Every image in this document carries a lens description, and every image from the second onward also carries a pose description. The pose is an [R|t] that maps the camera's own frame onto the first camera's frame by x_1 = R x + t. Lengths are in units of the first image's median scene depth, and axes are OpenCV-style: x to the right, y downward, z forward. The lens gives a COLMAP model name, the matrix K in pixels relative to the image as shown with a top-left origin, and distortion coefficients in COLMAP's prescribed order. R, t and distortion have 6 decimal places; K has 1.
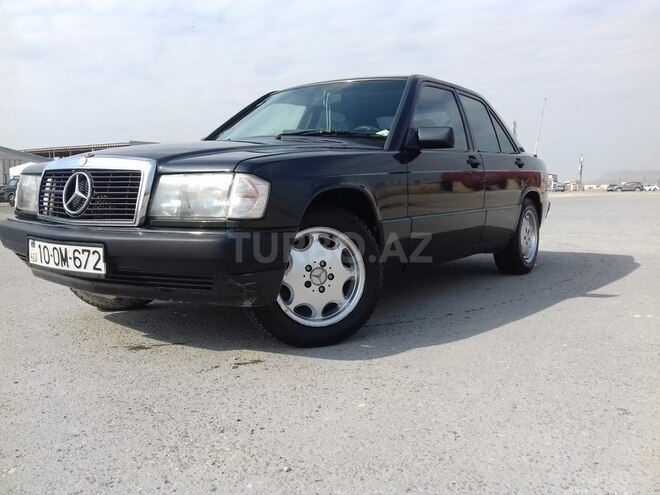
lens RADIAL K [[572.8, 0, 330.0], [0, 572.8, 247.5], [0, 0, 1]] dist [0.071470, -0.000513]
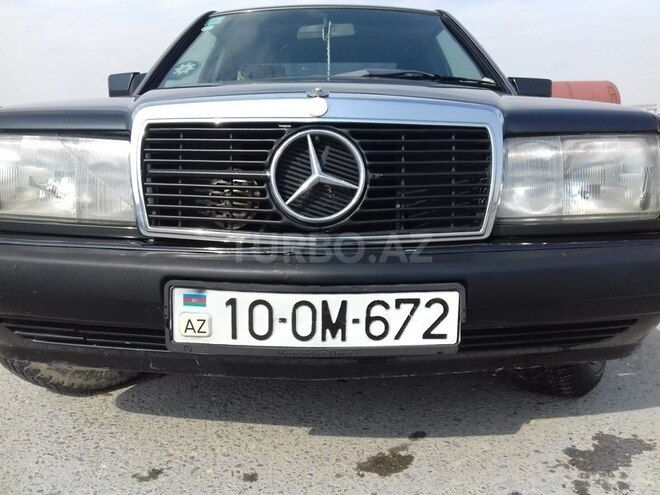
lens RADIAL K [[572.8, 0, 330.0], [0, 572.8, 247.5], [0, 0, 1]] dist [0.071470, -0.000513]
pose [[0.824659, -0.095159, 0.557568, -0.565883], [0.060034, 0.994904, 0.081005, -0.061145], [-0.562435, -0.033328, 0.826170, 0.512005]]
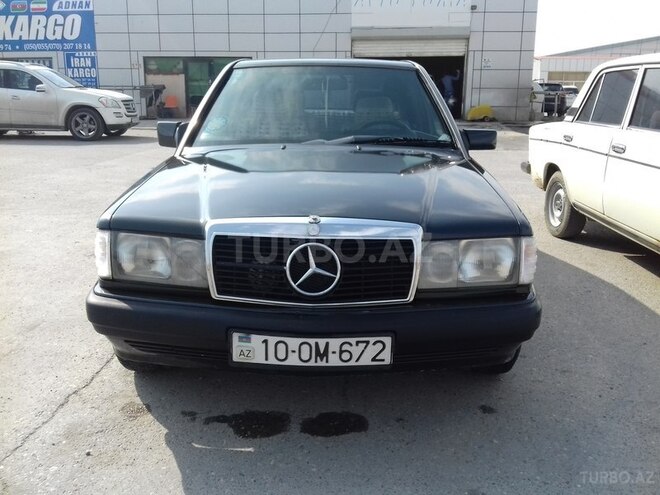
lens RADIAL K [[572.8, 0, 330.0], [0, 572.8, 247.5], [0, 0, 1]] dist [0.071470, -0.000513]
pose [[0.830088, -0.147266, 0.537835, -0.692634], [0.049690, 0.980195, 0.191699, -0.226716], [-0.555414, -0.132402, 0.820966, 0.282210]]
